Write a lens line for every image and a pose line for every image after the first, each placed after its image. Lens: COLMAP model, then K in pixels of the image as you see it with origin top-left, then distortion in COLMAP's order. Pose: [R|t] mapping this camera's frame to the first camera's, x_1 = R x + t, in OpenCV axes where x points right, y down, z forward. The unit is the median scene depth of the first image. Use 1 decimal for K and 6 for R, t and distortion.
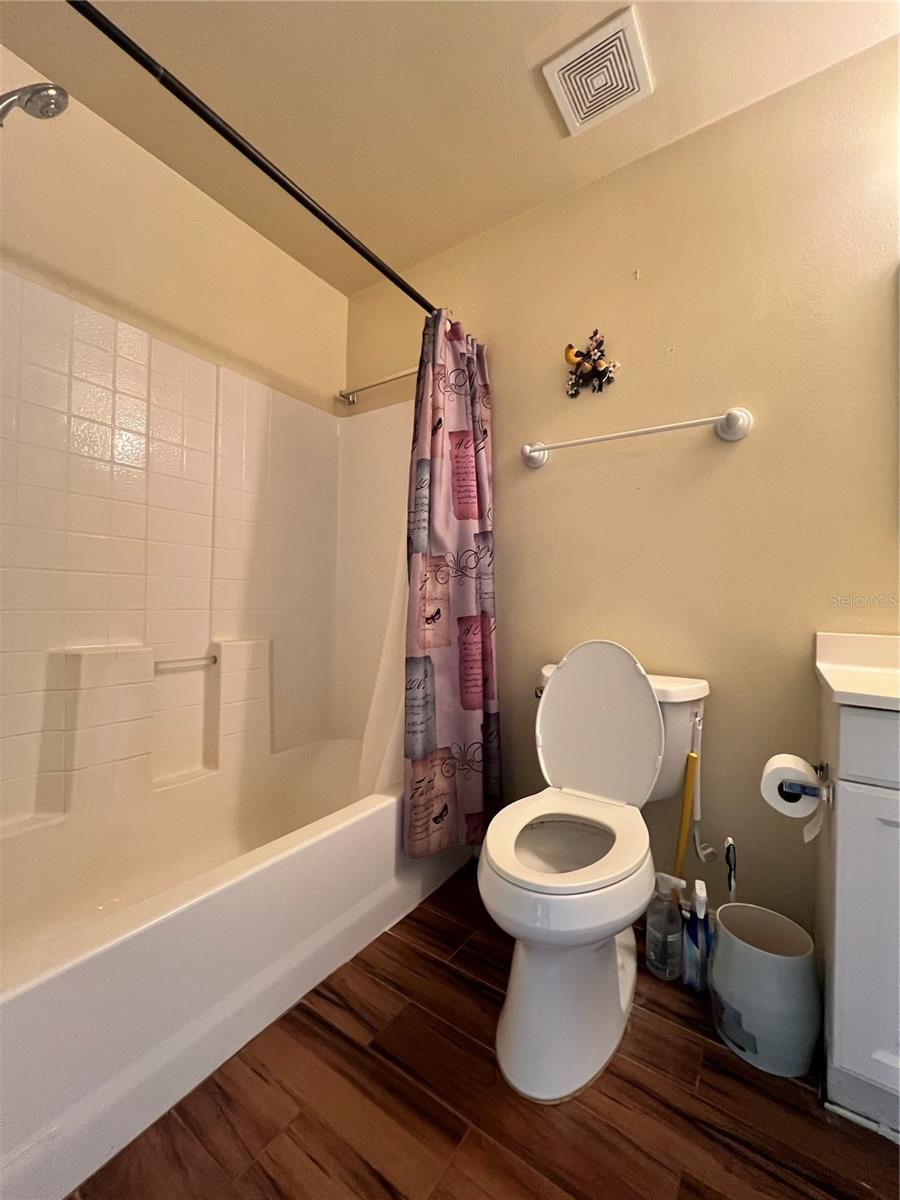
lens RADIAL K [[483.6, 0, 450.0], [0, 483.6, 595.8], [0, 0, 1]] dist [-0.001836, 0.000199]
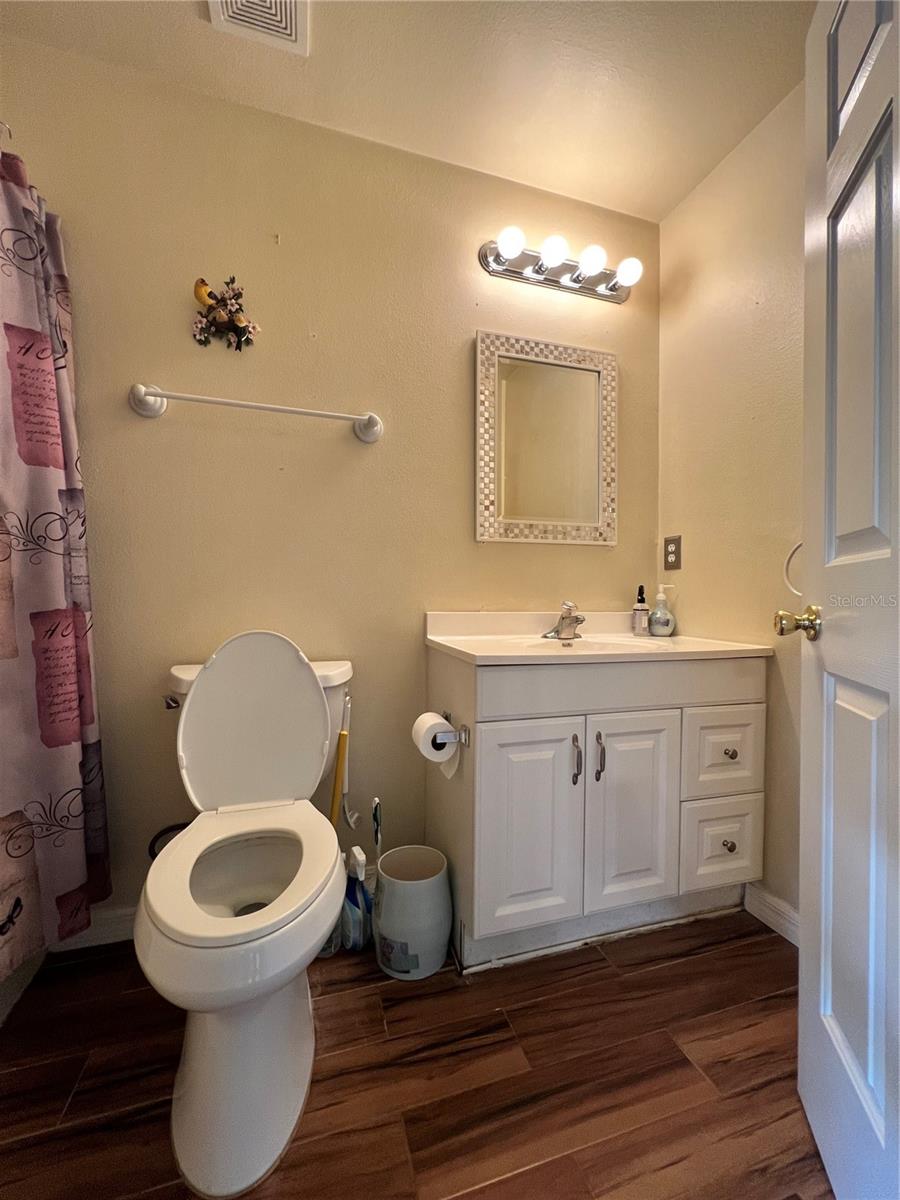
lens RADIAL K [[483.6, 0, 447.4], [0, 483.6, 595.4], [0, 0, 1]] dist [-0.001836, 0.000199]
pose [[0.618019, -0.015172, 0.786017, -0.178241], [-0.006973, 0.999669, 0.024779, 0.000929], [-0.786133, -0.020794, 0.617708, 0.168032]]
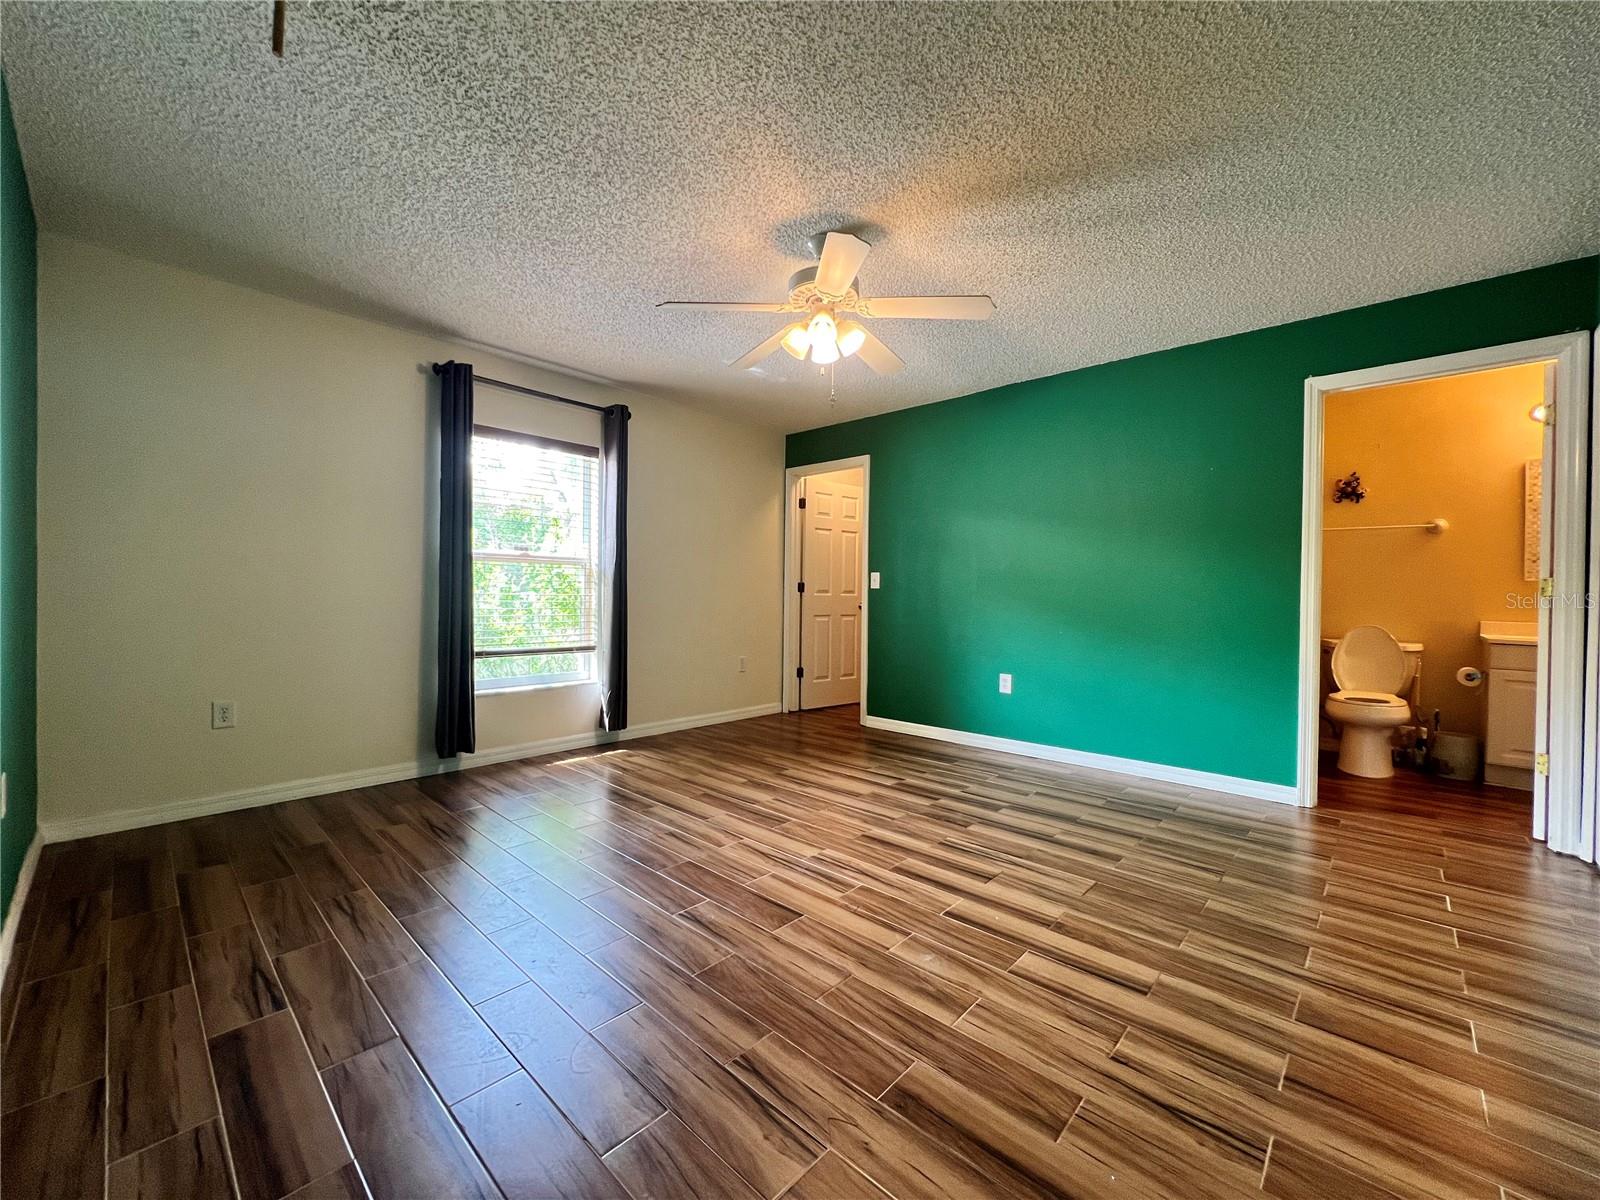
lens RADIAL K [[644.8, 0, 798.9], [0, 644.8, 594.9], [0, 0, 1]] dist [-0.001836, 0.000199]
pose [[0.989026, -0.005849, -0.147623, -1.849953], [0.008785, 0.999776, 0.019242, -0.127520], [0.147477, -0.020327, 0.988857, -2.324317]]
